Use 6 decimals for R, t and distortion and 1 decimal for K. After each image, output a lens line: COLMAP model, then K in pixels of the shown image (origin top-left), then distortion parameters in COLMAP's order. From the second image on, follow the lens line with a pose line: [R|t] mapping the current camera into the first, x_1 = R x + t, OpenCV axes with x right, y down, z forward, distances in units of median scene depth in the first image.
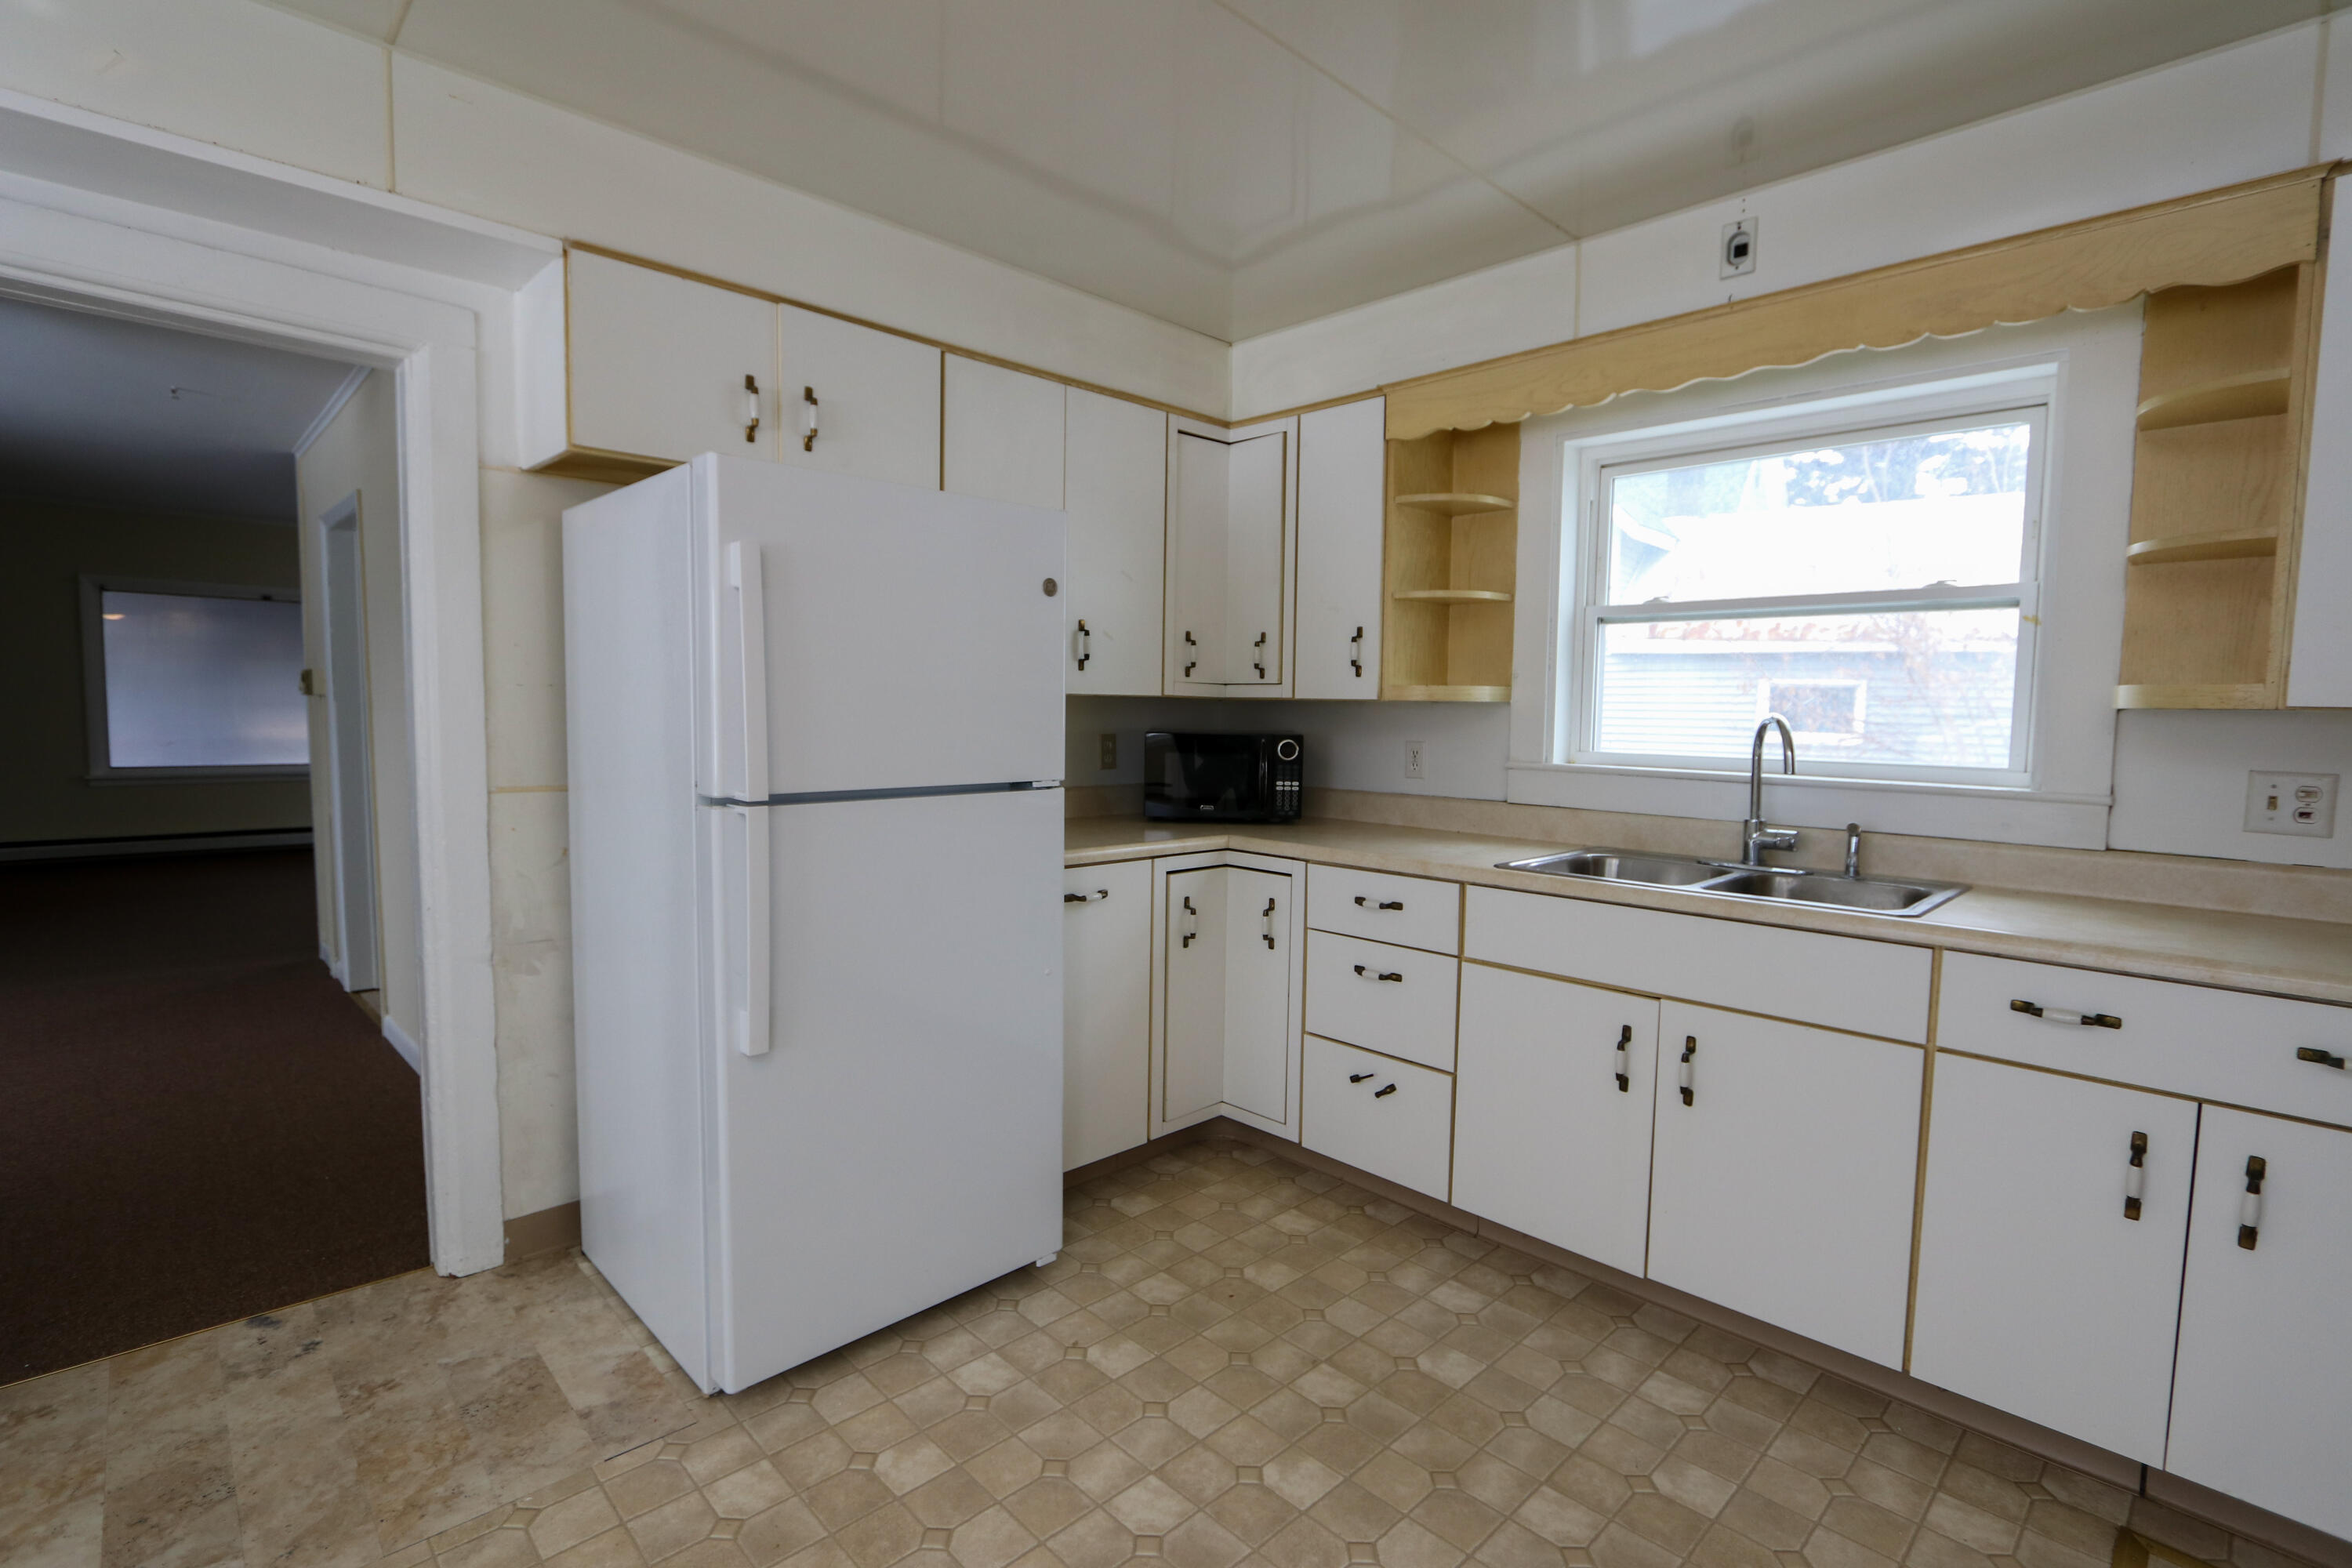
lens RADIAL K [[1085.4, 0, 1158.3], [0, 1085.4, 671.3], [0, 0, 1]] dist [-0.000722, 0.000630]
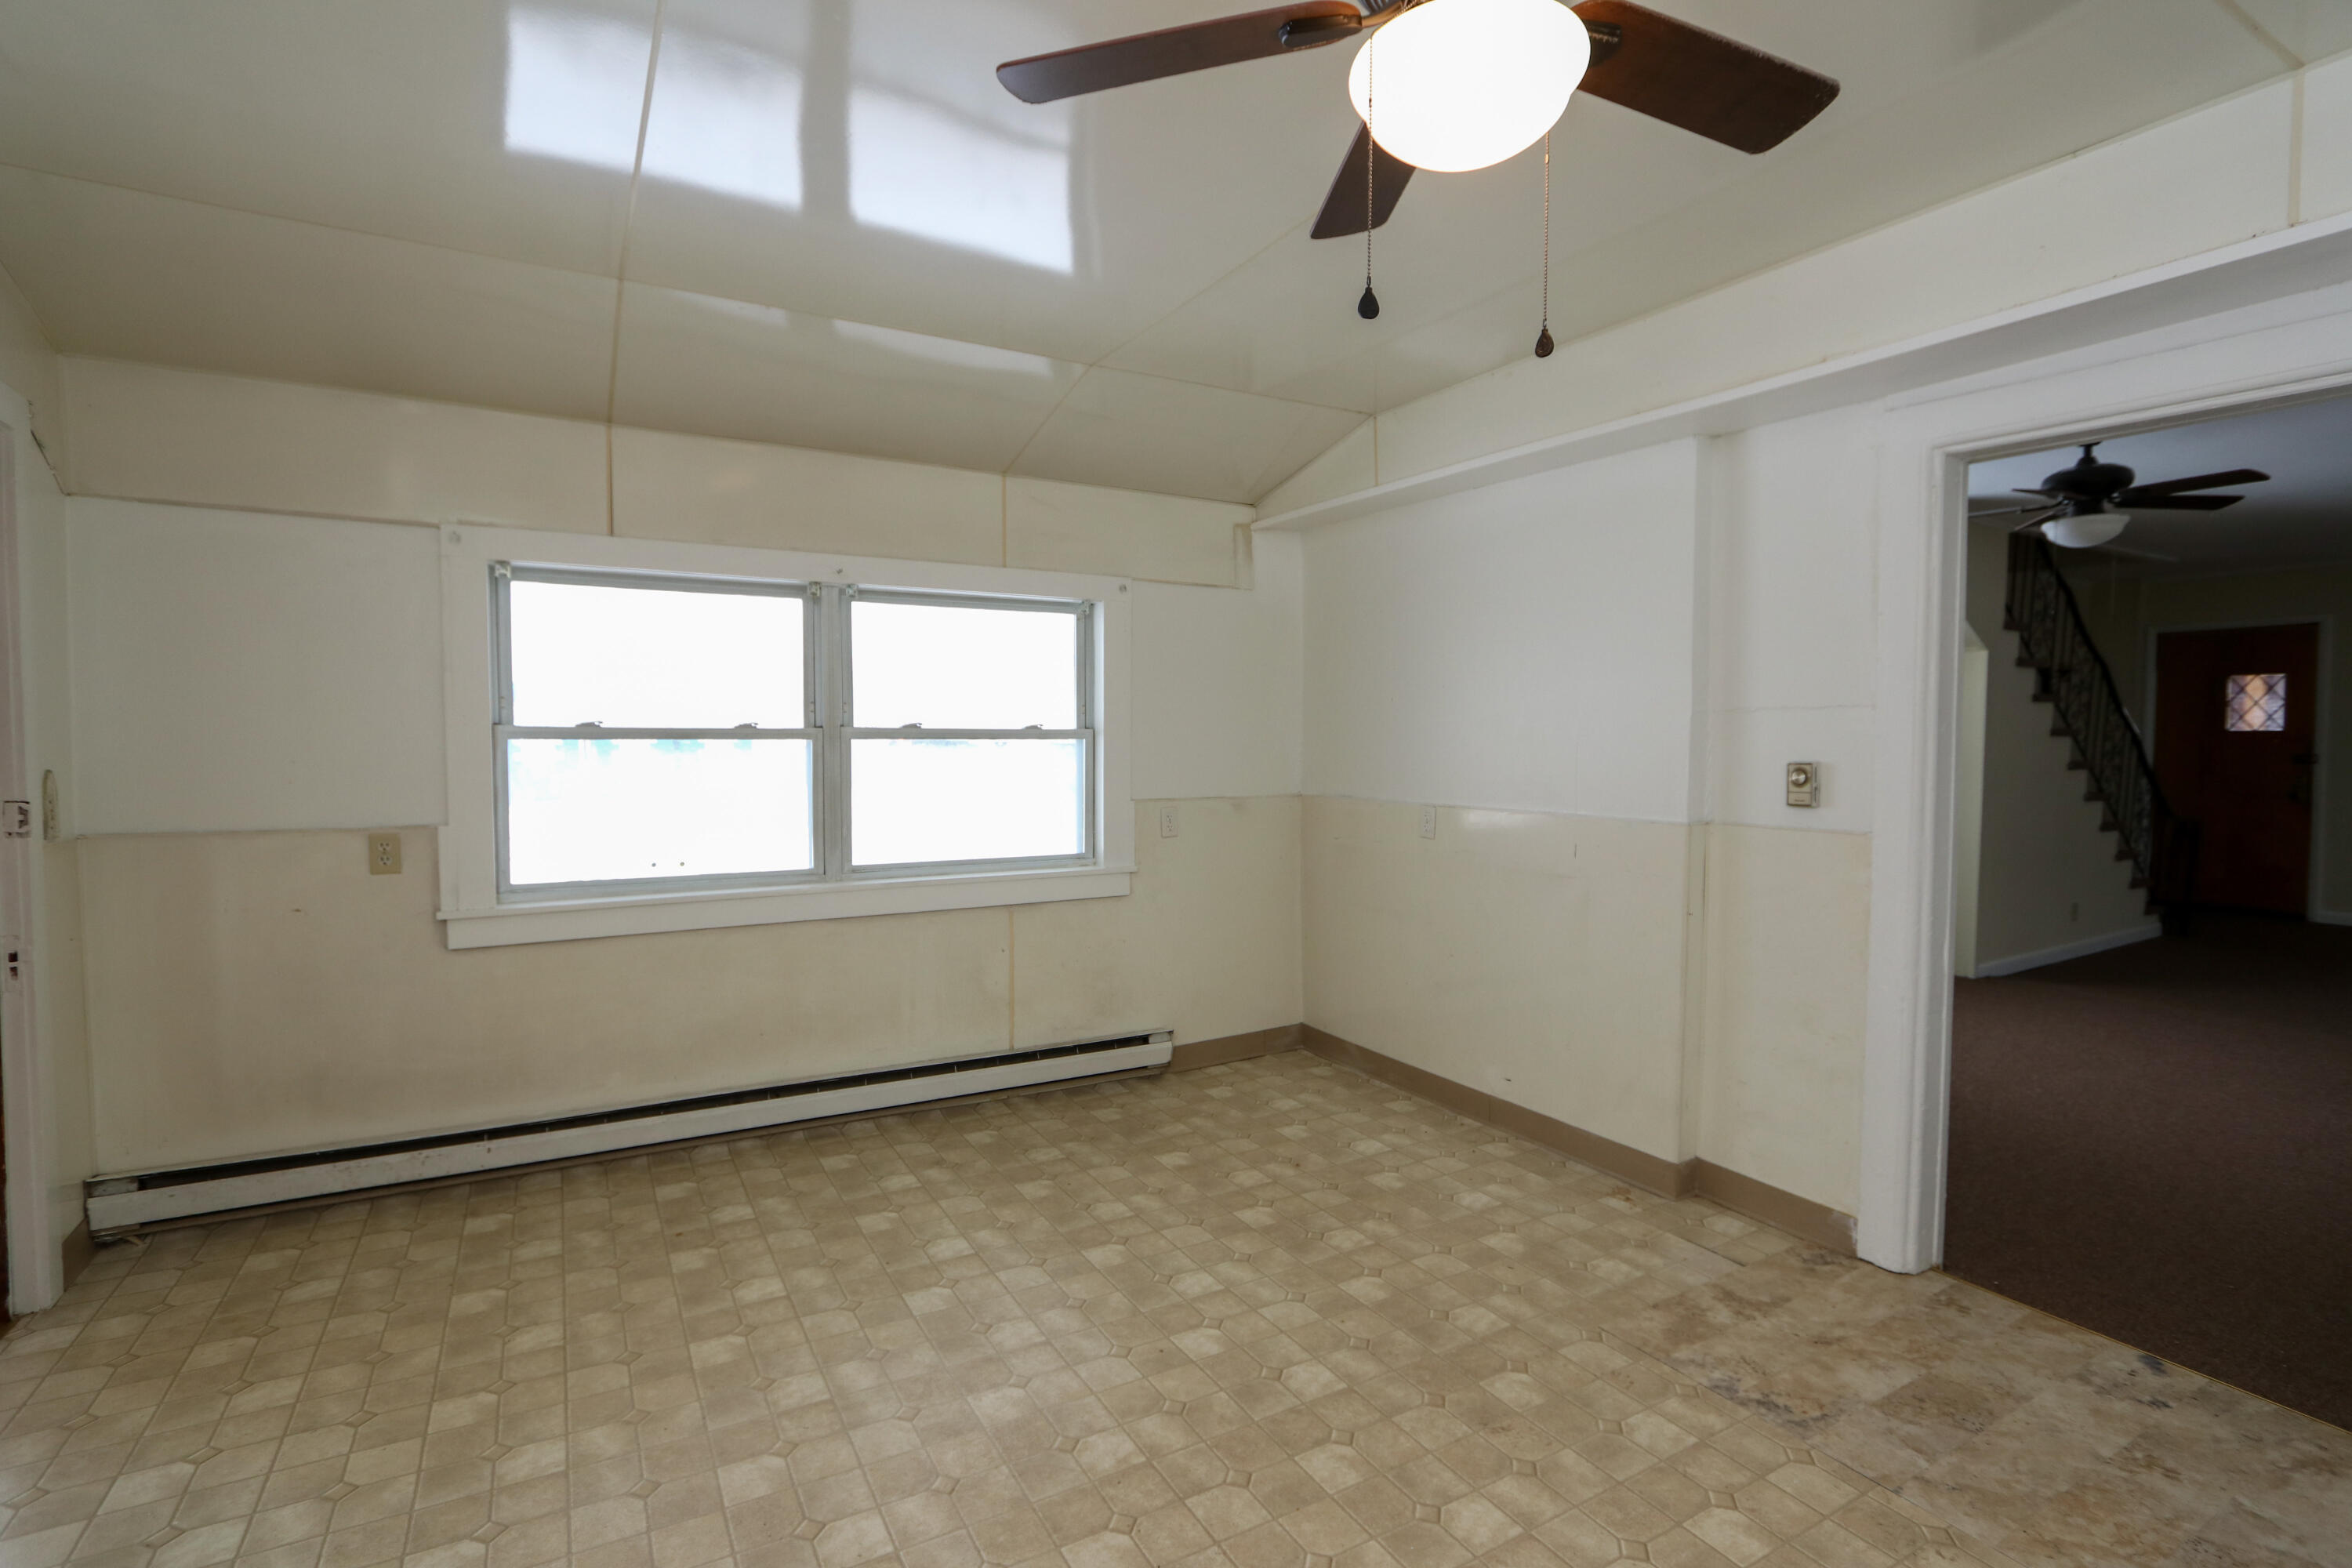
lens RADIAL K [[1085.4, 0, 1160.7], [0, 1085.4, 796.1], [0, 0, 1]] dist [-0.000722, 0.000630]
pose [[-0.253337, 0.024491, -0.967068, 0.432233], [0.026182, 0.999487, 0.018453, 0.024999], [0.967024, -0.020645, -0.253848, 0.410482]]
